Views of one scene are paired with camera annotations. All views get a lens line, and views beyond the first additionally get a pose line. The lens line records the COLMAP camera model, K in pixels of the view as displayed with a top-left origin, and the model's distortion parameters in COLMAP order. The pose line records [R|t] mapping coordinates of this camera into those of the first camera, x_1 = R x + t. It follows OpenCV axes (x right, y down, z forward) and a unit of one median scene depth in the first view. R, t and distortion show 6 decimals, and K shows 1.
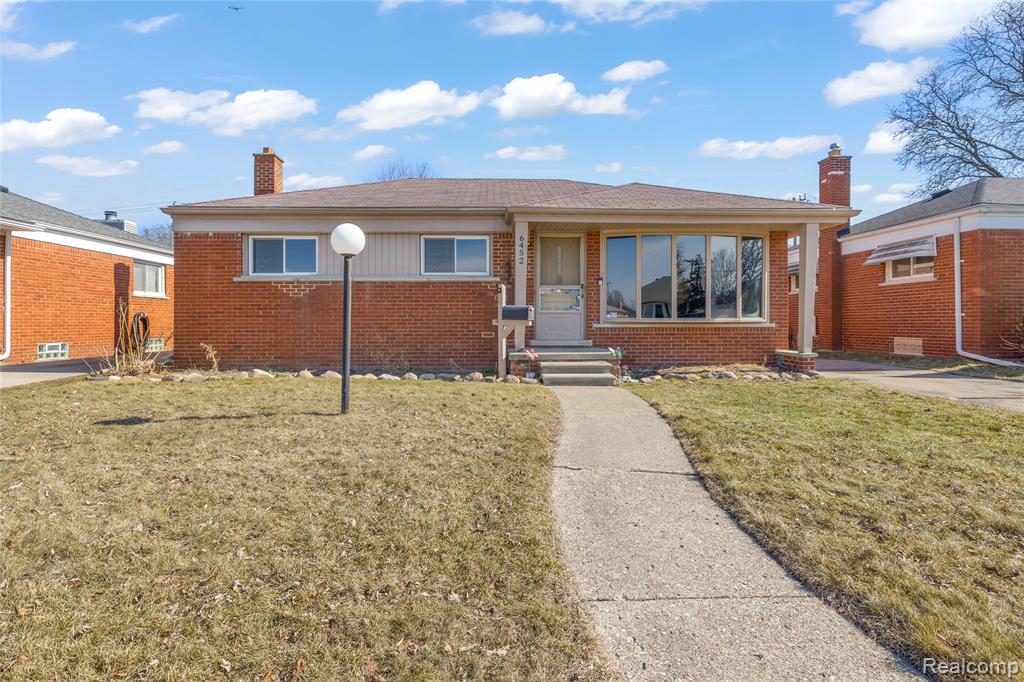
lens RADIAL K [[505.1, 0, 505.3], [0, 505.1, 332.8], [0, 0, 1]] dist [-0.006172, -0.000480]
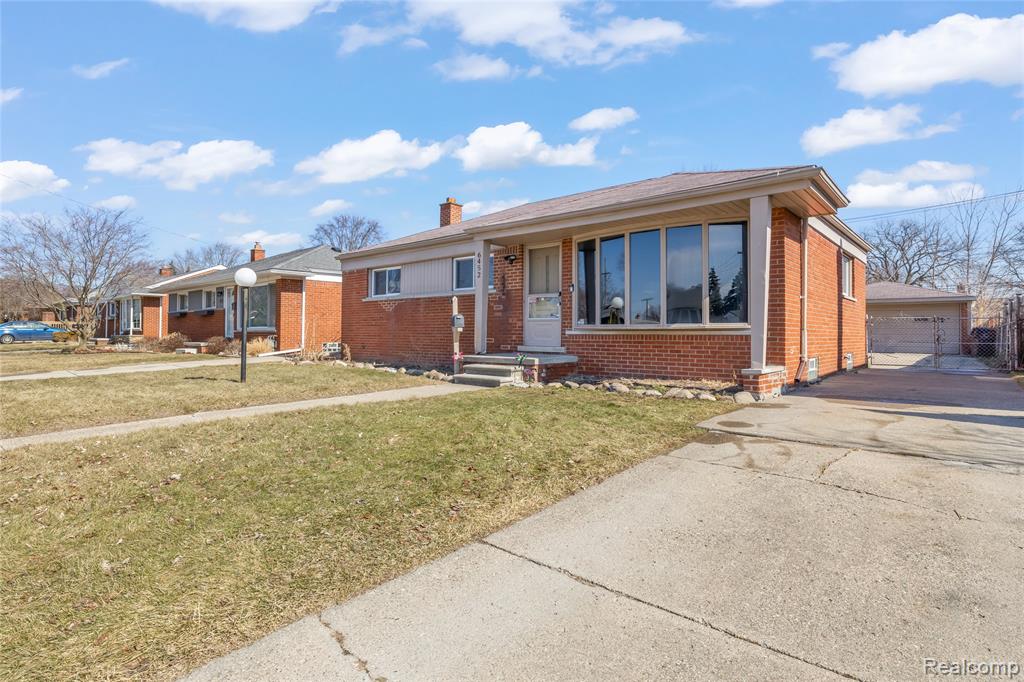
lens RADIAL K [[505.1, 0, 507.0], [0, 505.1, 340.5], [0, 0, 1]] dist [-0.006172, -0.000480]
pose [[0.747997, 0.013769, -0.663560, 0.750690], [-0.018408, 0.999831, -0.000003, 0.003691], [0.663447, 0.012217, 0.748123, 0.171447]]
